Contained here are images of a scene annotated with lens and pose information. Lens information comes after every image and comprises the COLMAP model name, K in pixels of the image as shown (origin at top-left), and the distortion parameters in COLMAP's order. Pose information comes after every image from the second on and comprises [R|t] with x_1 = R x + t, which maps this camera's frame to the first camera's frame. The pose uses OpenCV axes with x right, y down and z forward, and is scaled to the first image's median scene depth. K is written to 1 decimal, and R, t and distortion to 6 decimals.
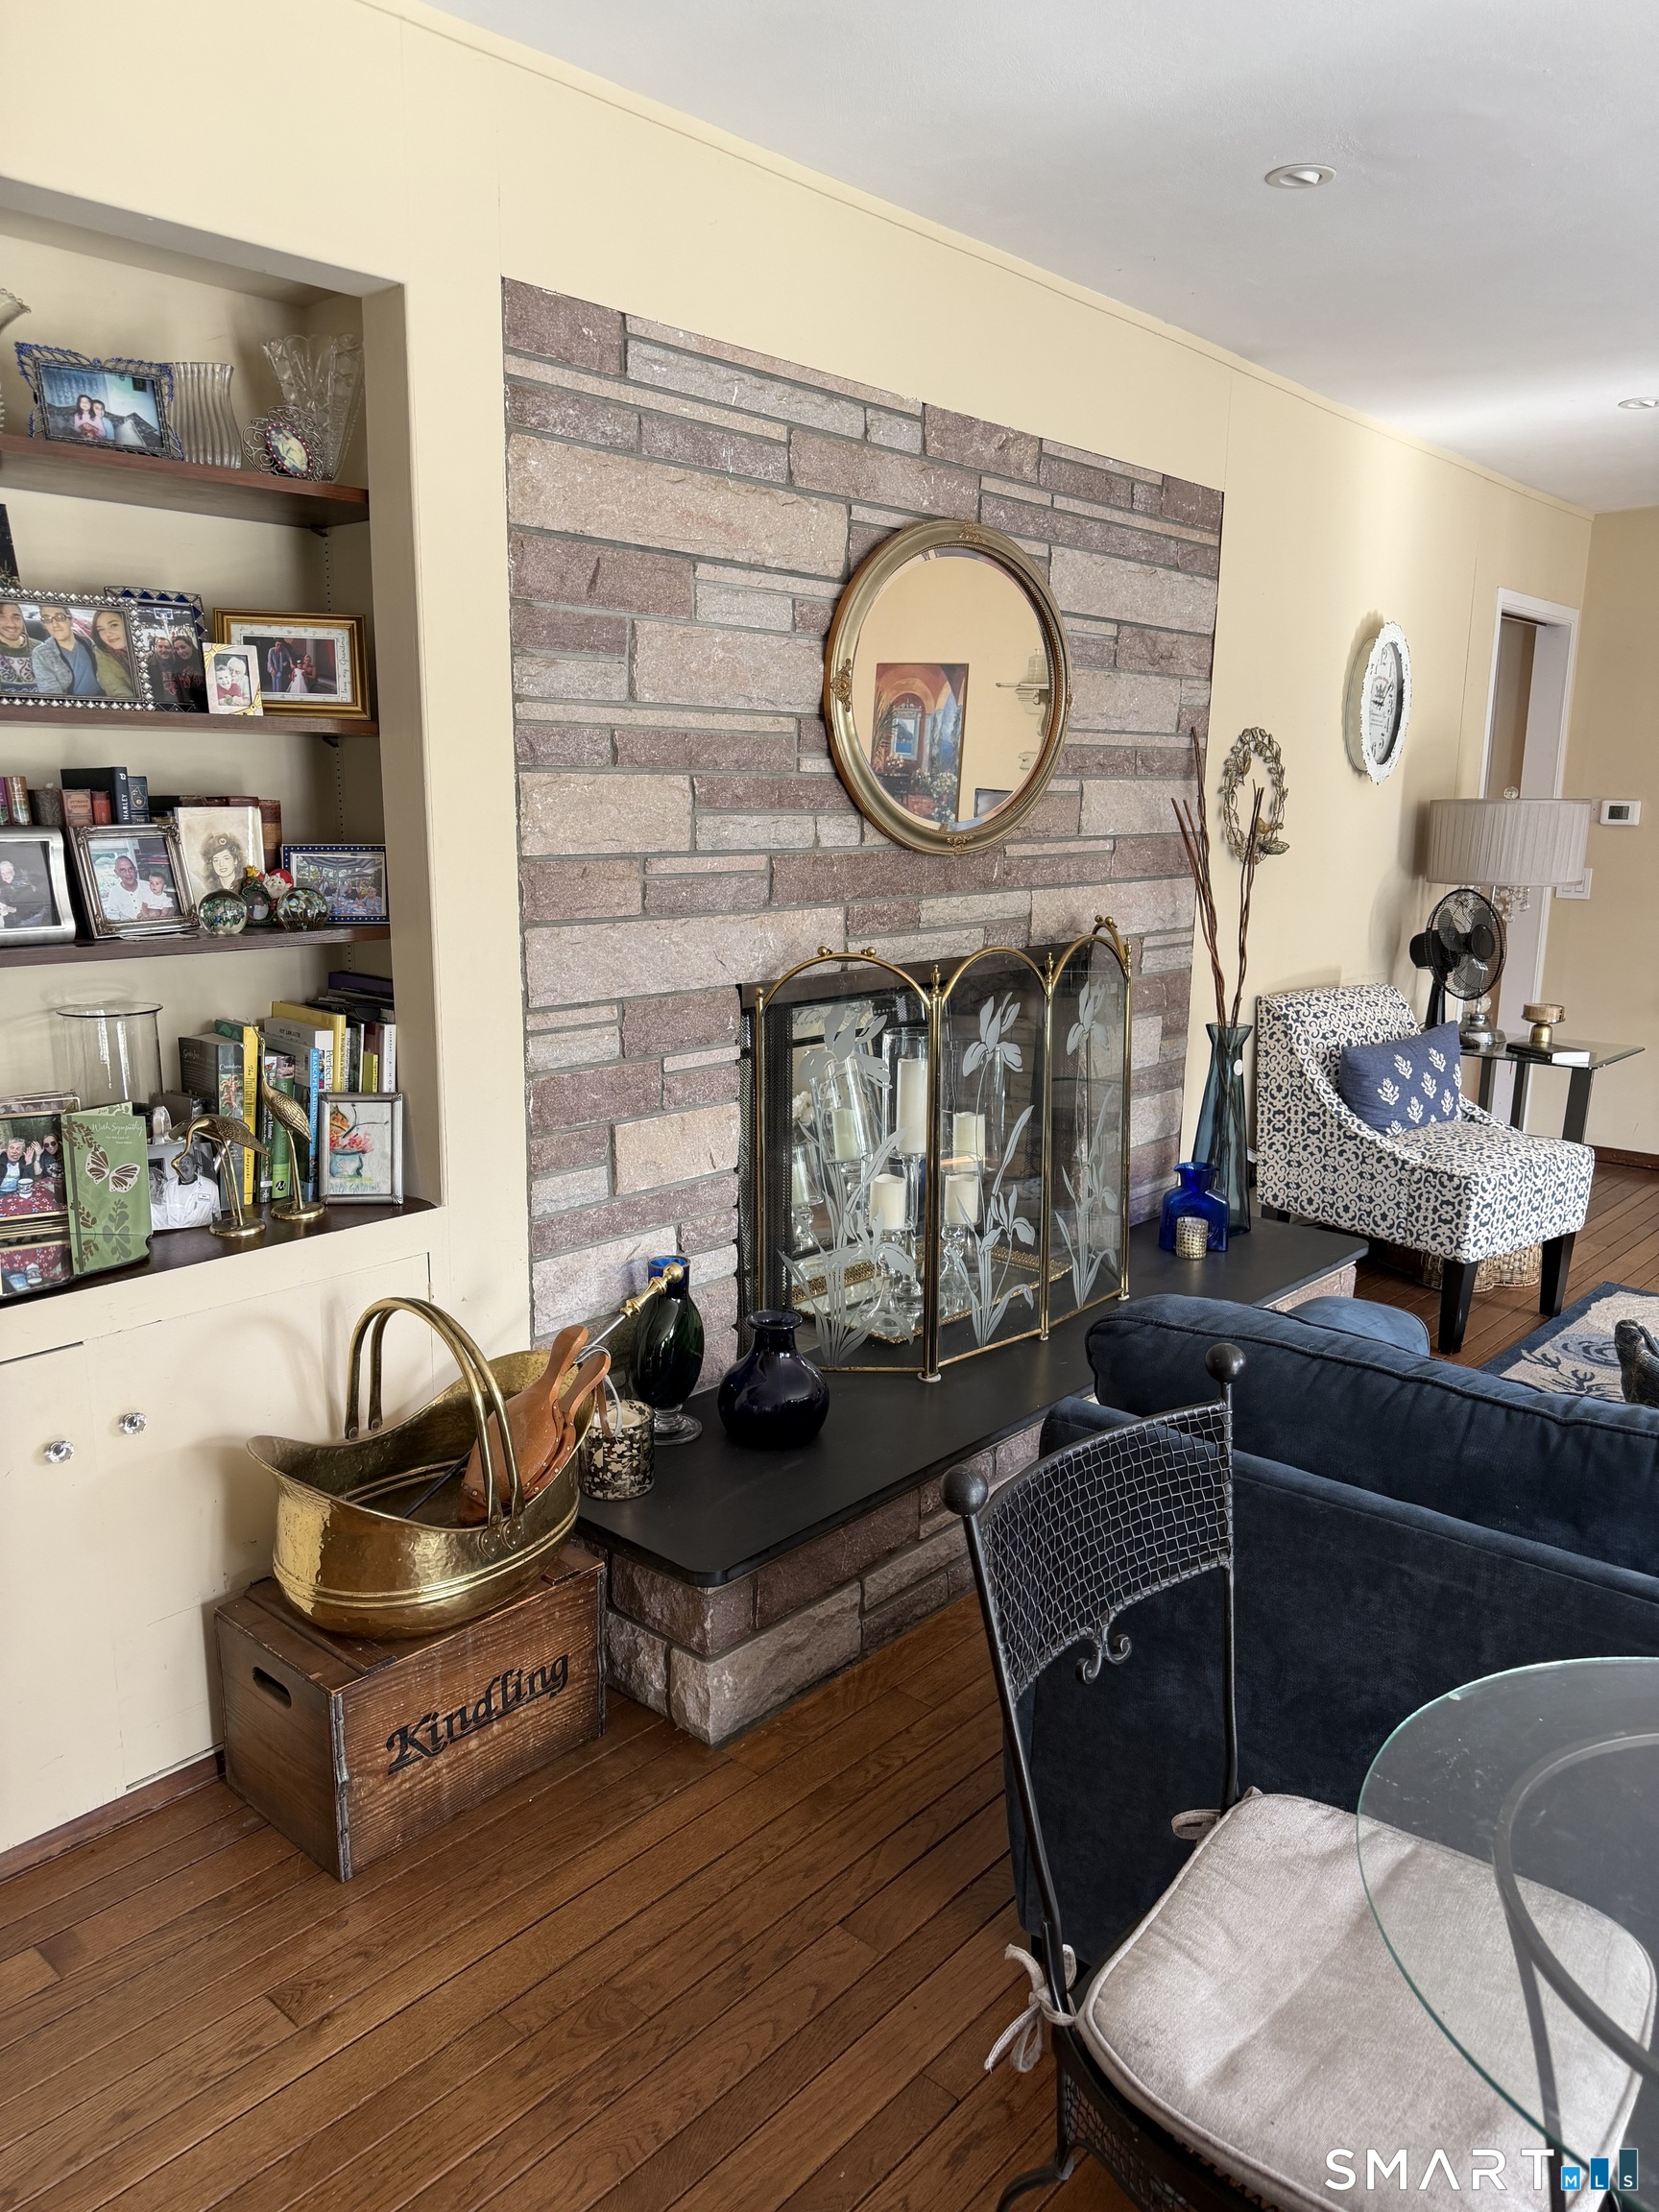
lens RADIAL K [[1571.3, 0, 825.3], [0, 1571.3, 1117.2], [0, 0, 1]] dist [0.013334, -0.010576]
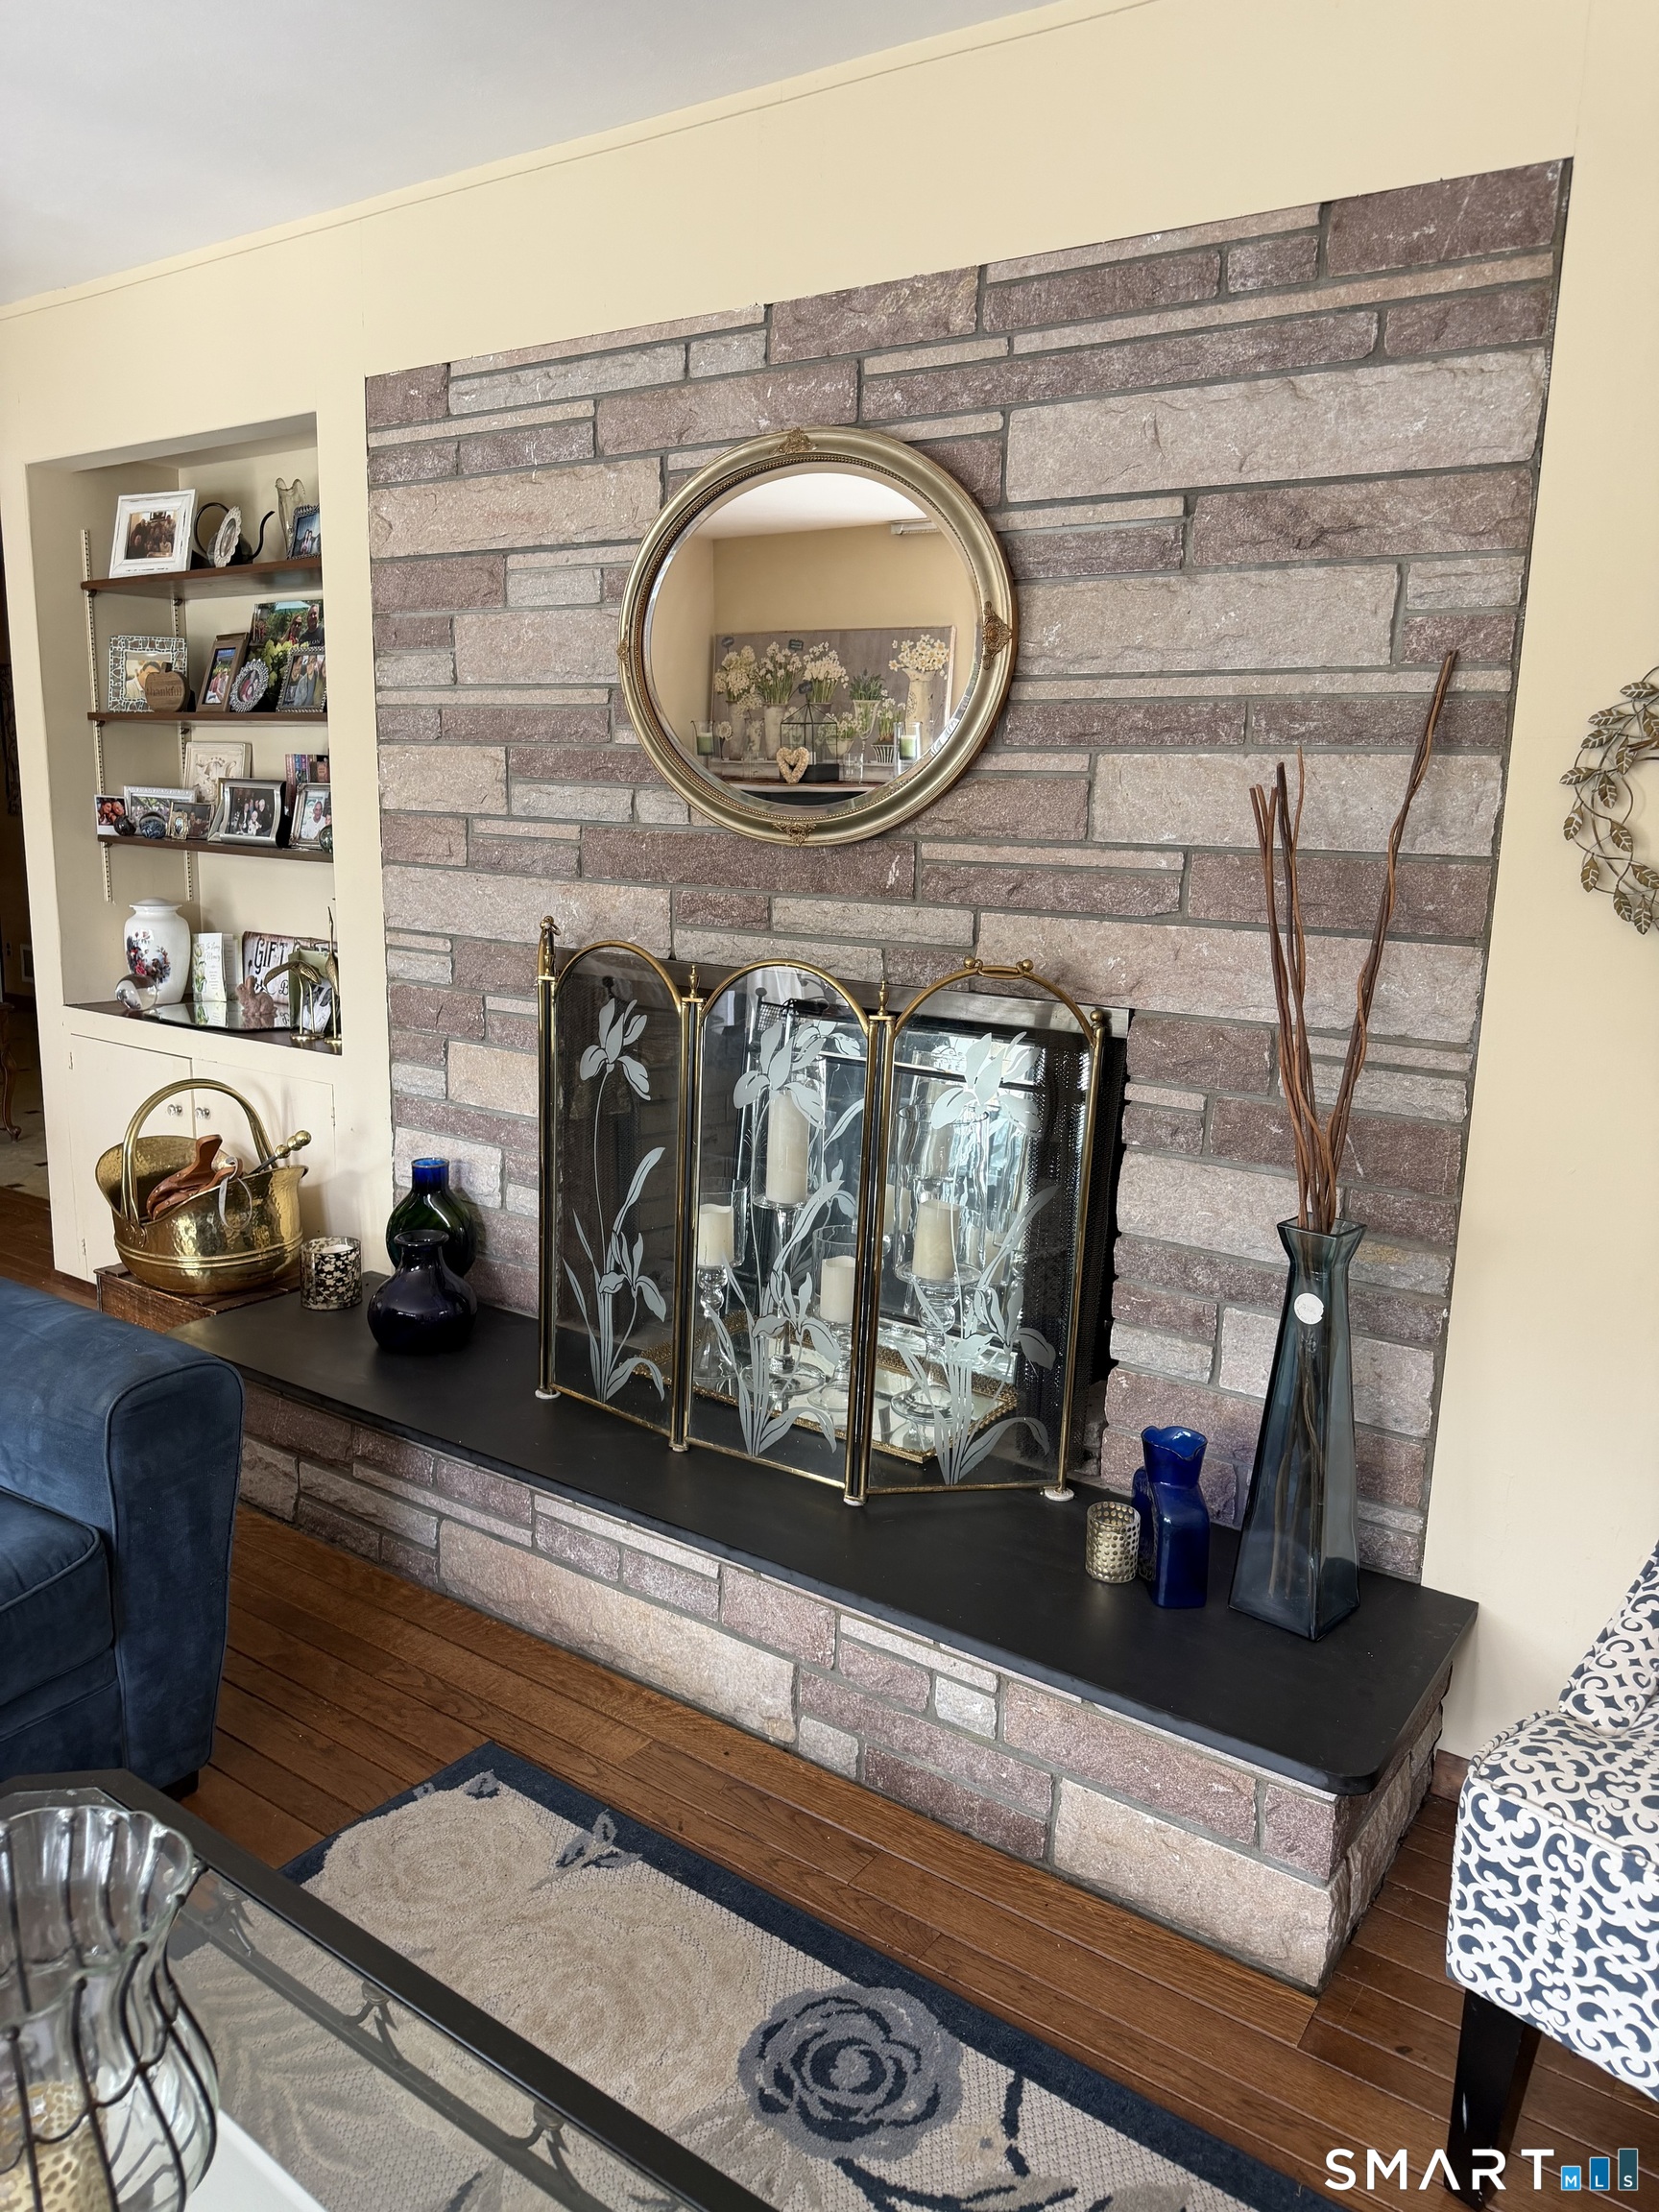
lens RADIAL K [[1571.3, 0, 825.1], [0, 1571.3, 1096.7], [0, 0, 1]] dist [0.013334, -0.010576]
pose [[0.117978, 0.181682, -0.976254, 1.024757], [-0.235933, 0.960097, 0.150163, -0.191739], [0.964581, 0.212615, 0.156135, 1.048950]]
